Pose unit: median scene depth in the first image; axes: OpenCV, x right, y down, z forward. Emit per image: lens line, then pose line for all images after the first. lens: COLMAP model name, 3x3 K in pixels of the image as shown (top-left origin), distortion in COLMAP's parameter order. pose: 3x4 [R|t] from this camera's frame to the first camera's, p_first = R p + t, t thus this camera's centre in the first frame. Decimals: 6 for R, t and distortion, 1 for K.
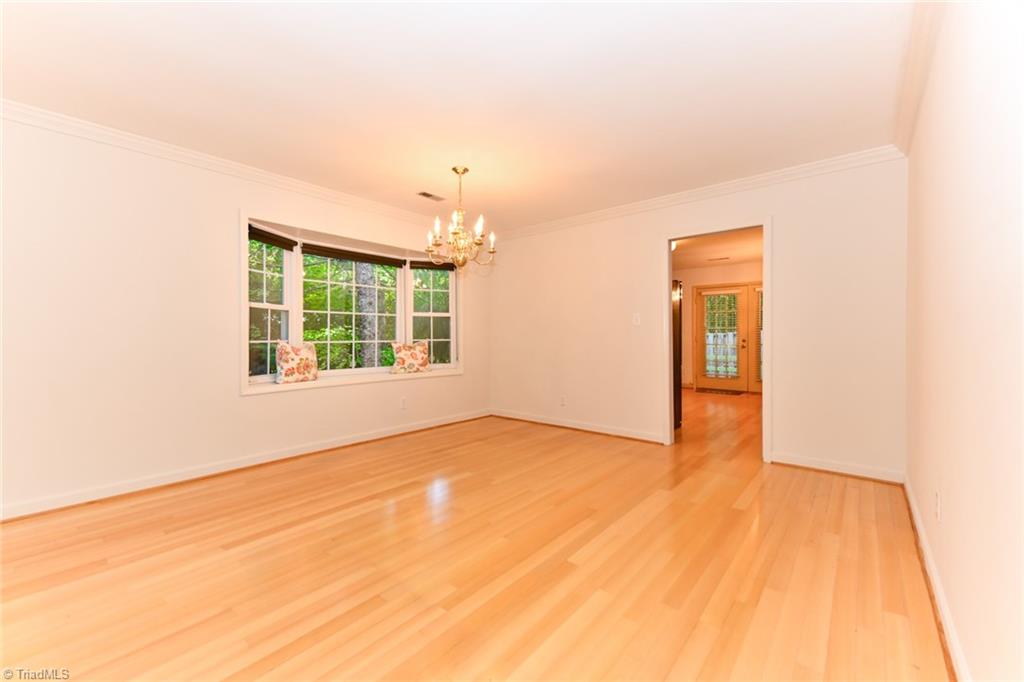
lens RADIAL K [[408.2, 0, 515.2], [0, 408.2, 341.0], [0, 0, 1]] dist [0.012836, 0.000005]
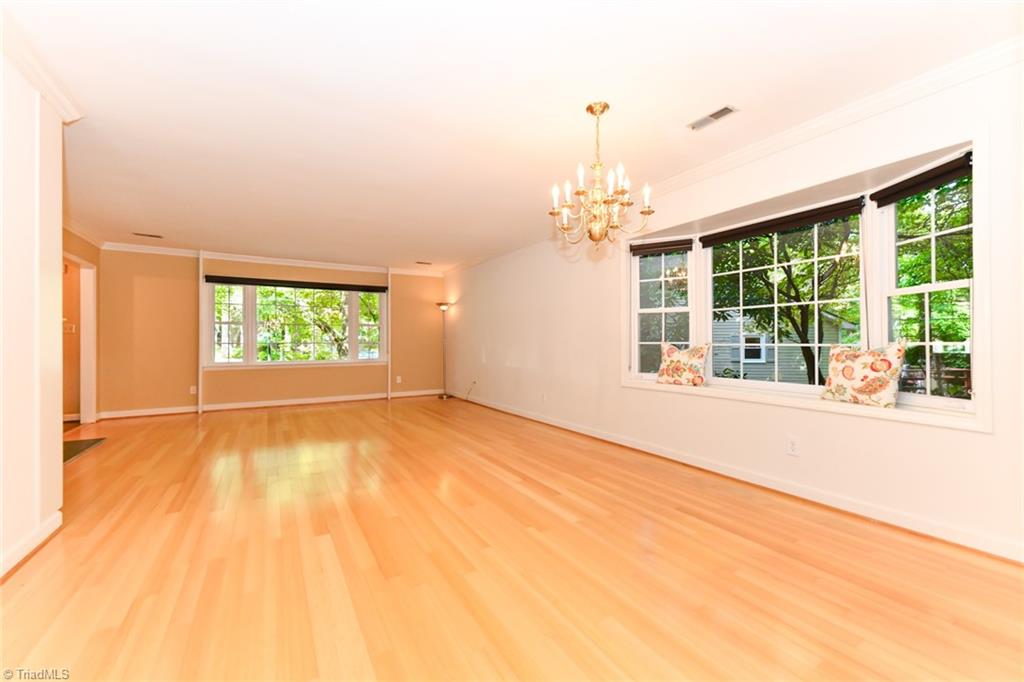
lens RADIAL K [[396.9, 0, 495.8], [0, 396.9, 341.5], [0, 0, 1]] dist [0.027394, 0.000028]
pose [[-0.331733, 0.005112, -0.943359, 0.417912], [-0.004339, 0.999966, 0.006945, -0.006307], [0.943363, 0.006397, -0.331700, 0.733215]]
